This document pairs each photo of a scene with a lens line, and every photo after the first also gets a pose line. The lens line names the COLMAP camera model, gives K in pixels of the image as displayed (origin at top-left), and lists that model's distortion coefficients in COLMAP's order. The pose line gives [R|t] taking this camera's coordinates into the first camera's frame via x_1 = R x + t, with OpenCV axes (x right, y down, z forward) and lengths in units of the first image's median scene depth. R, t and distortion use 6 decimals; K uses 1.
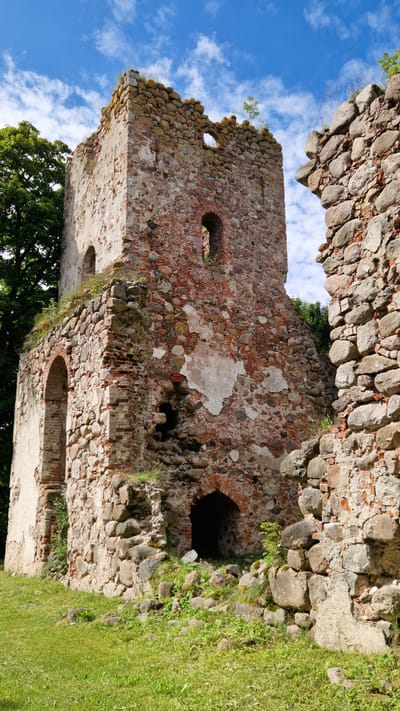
lens RADIAL K [[634.2, 0, 199.7], [0, 634.2, 346.8], [0, 0, 1]] dist [0.050637, -0.007803]
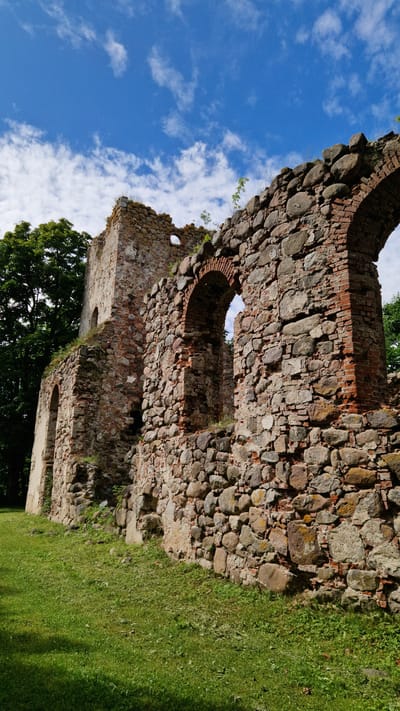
lens RADIAL K [[479.3, 0, 200.0], [0, 479.3, 355.5], [0, 0, 1]] dist [0.046988, -0.034684]
pose [[0.999027, 0.025858, -0.035739, 0.203045], [-0.025994, 0.999657, -0.003342, -0.068601], [0.035641, 0.004268, 0.999356, -0.258209]]
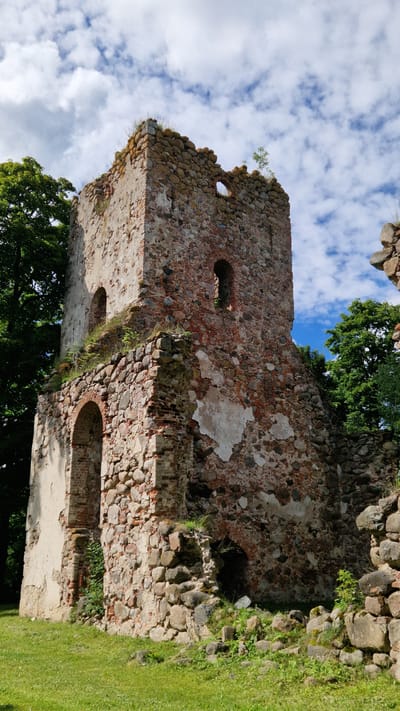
lens RADIAL K [[665.3, 0, 198.9], [0, 665.3, 351.1], [0, 0, 1]] dist [0.071630, -0.100085]
pose [[0.998208, 0.033440, 0.049624, -0.106222], [-0.031093, 0.998395, -0.047339, -0.021329], [-0.051127, 0.045711, 0.997645, -0.082955]]
